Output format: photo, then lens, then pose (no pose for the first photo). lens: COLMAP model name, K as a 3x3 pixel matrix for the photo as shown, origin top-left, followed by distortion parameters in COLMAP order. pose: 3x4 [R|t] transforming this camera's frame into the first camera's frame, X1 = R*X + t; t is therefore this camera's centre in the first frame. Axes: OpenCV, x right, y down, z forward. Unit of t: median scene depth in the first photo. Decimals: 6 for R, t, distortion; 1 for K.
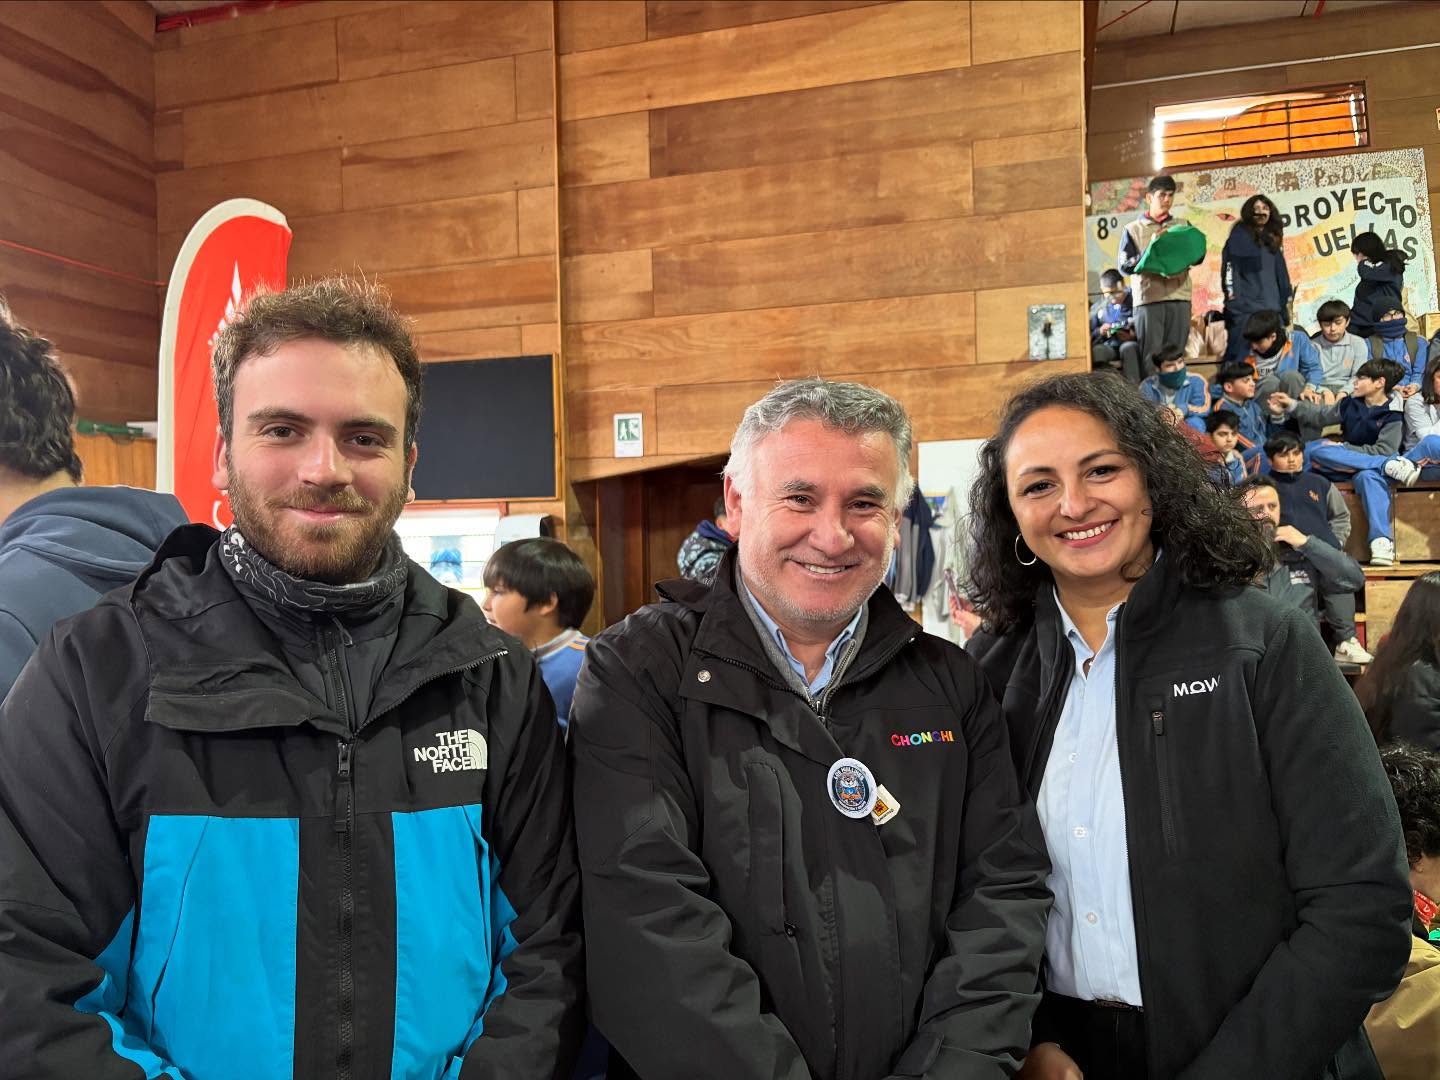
lens RADIAL K [[1113.4, 0, 720.0], [0, 1113.4, 540.0], [0, 0, 1]] dist [0.057800, -0.085682]
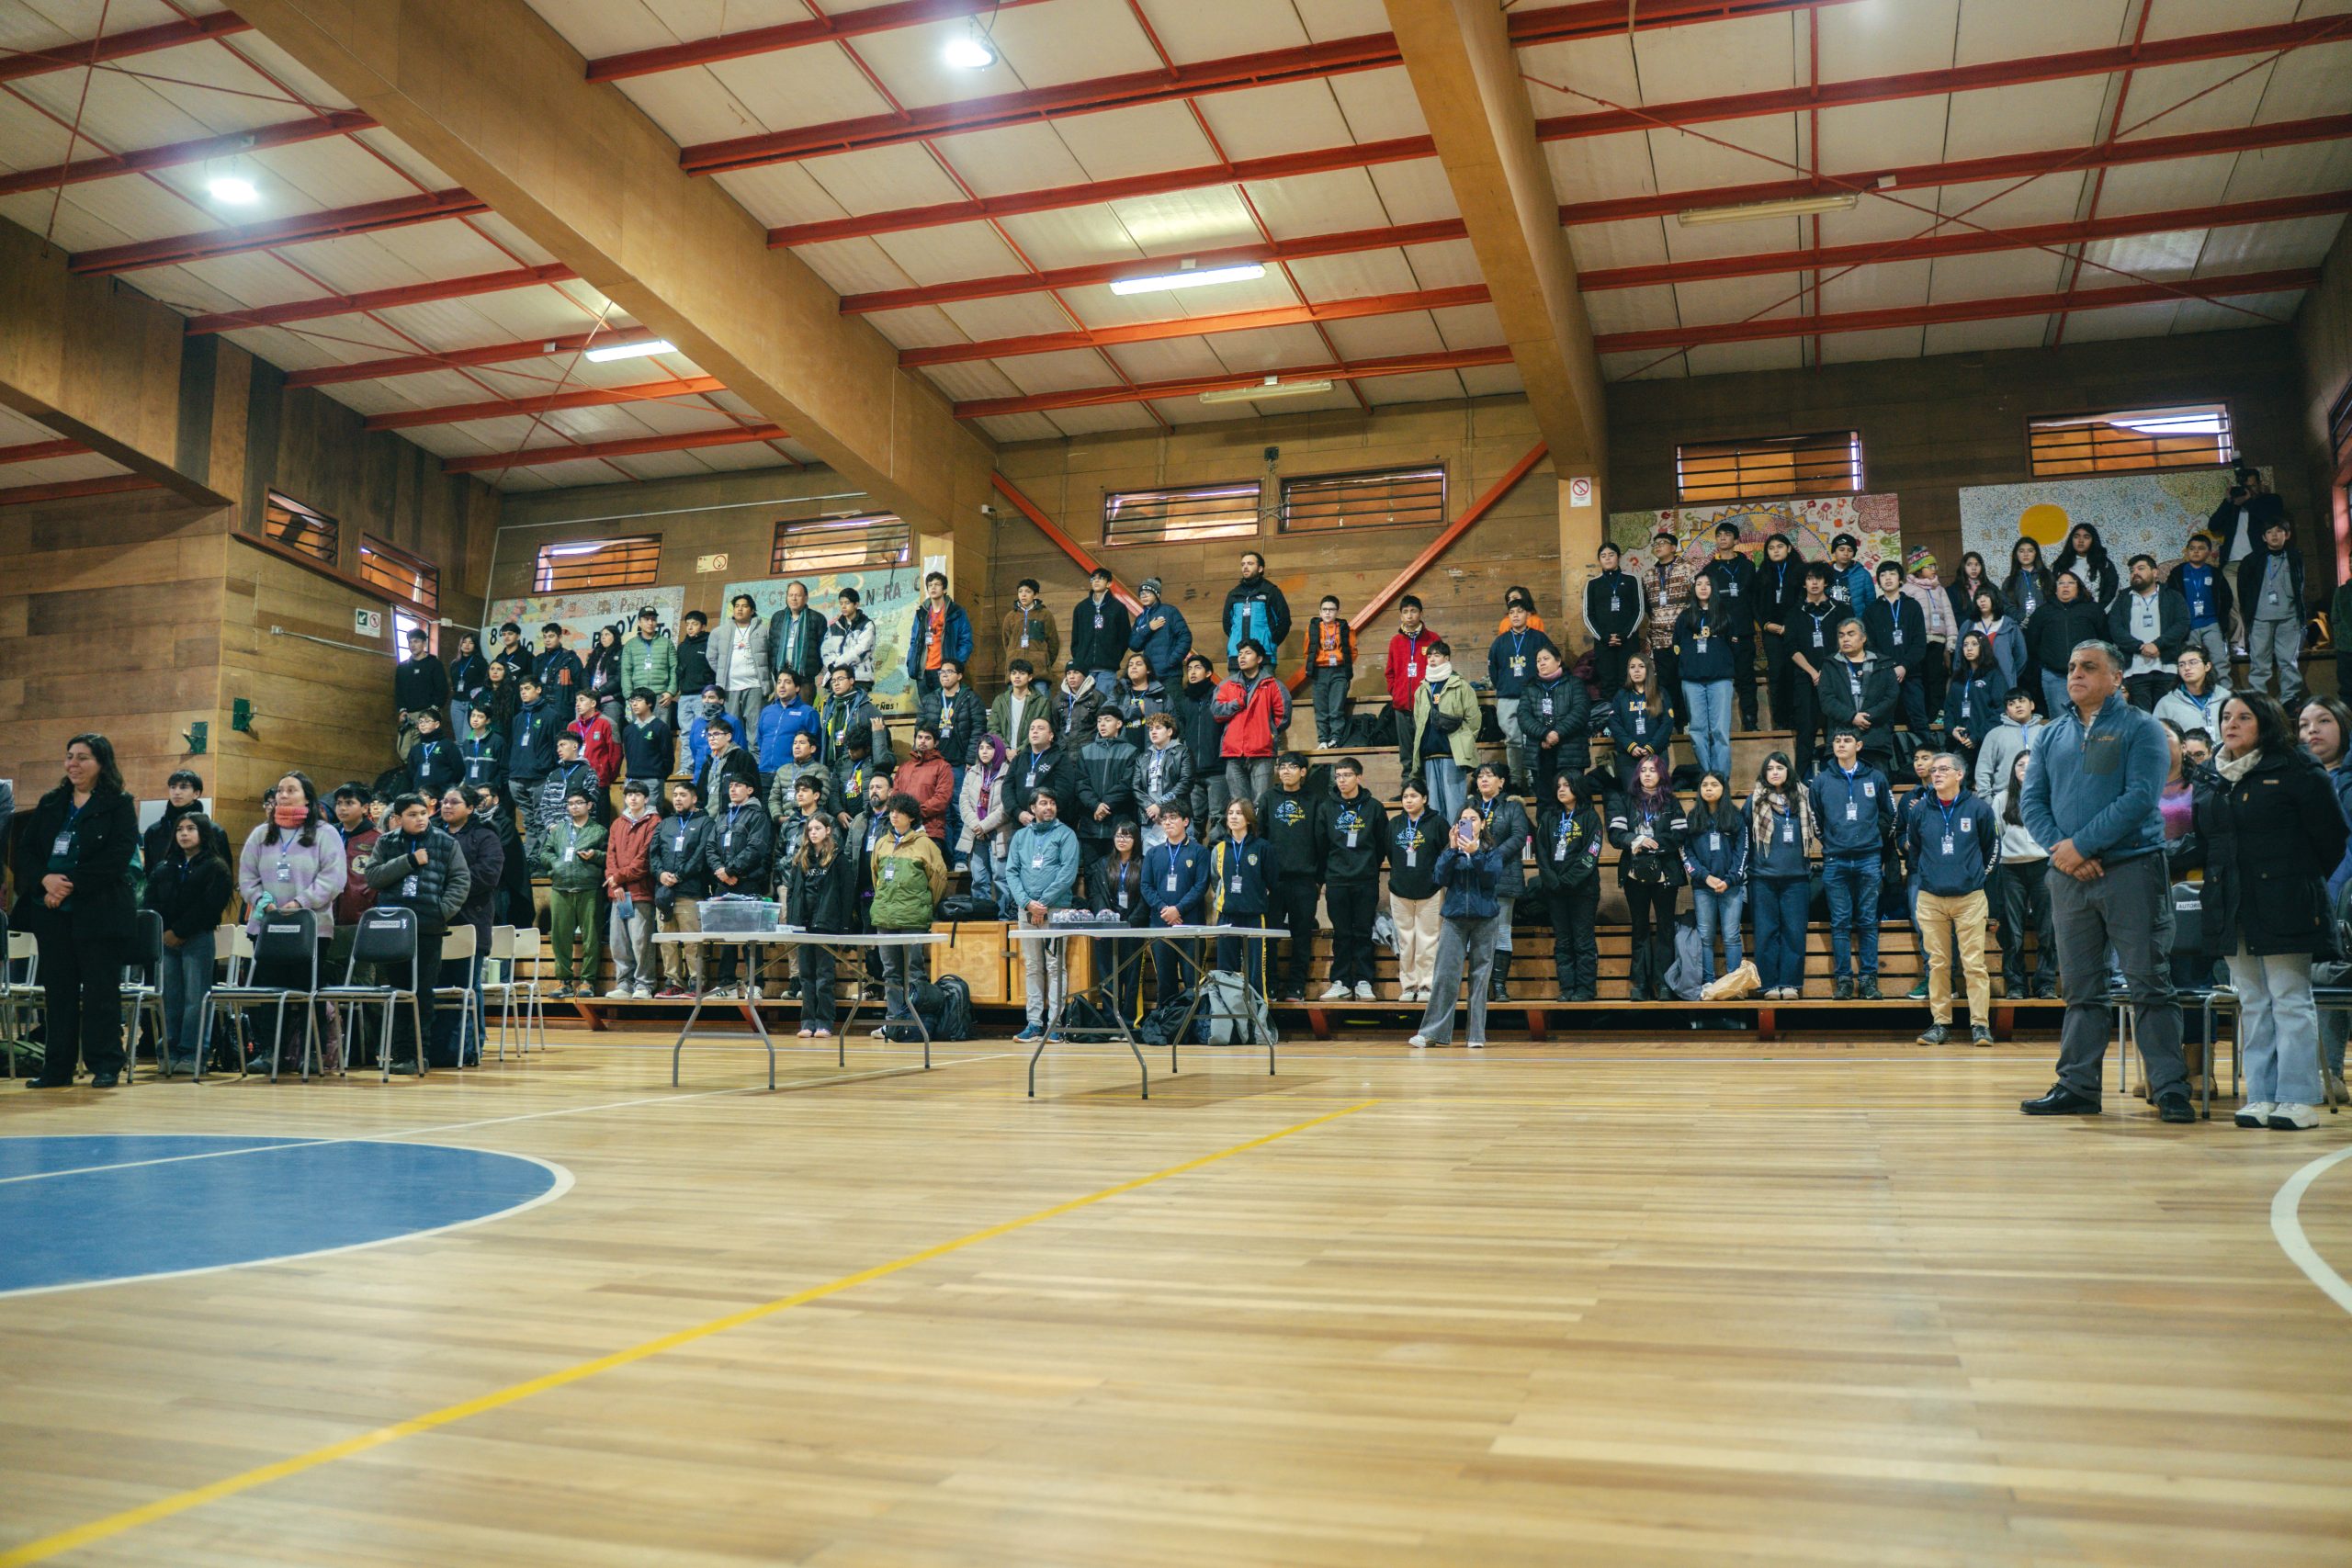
lens RADIAL K [[1784.1, 0, 1176.0], [0, 1784.1, 784.0], [0, 0, 1]] dist [-0.065200, -0.001193]
pose [[0.999354, 0.016272, -0.032029, 1.697629], [-0.018498, 0.997343, -0.070464, 0.039015], [0.030797, 0.071011, 0.997000, -1.452423]]
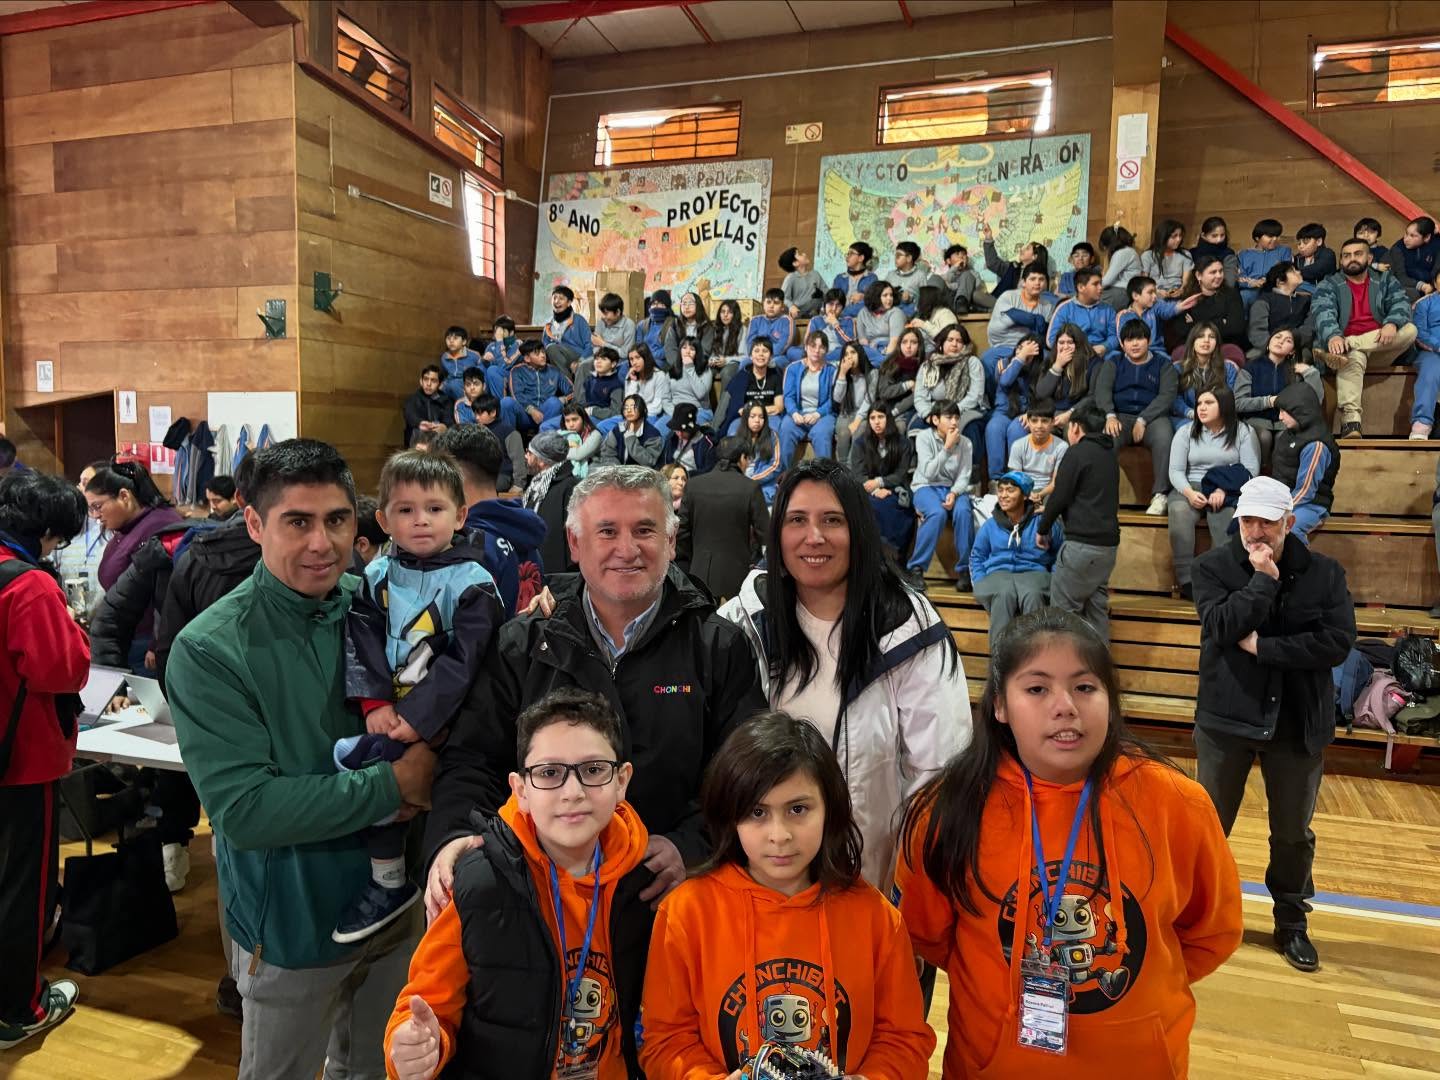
lens RADIAL K [[1064.3, 0, 720.0], [0, 1064.3, 540.0], [0, 0, 1]] dist [0.001843, -0.004851]
pose [[0.995793, 0.051282, -0.075943, 0.892818], [-0.042471, 0.992641, 0.113402, -0.076927], [0.081200, -0.109700, 0.990642, -0.304128]]
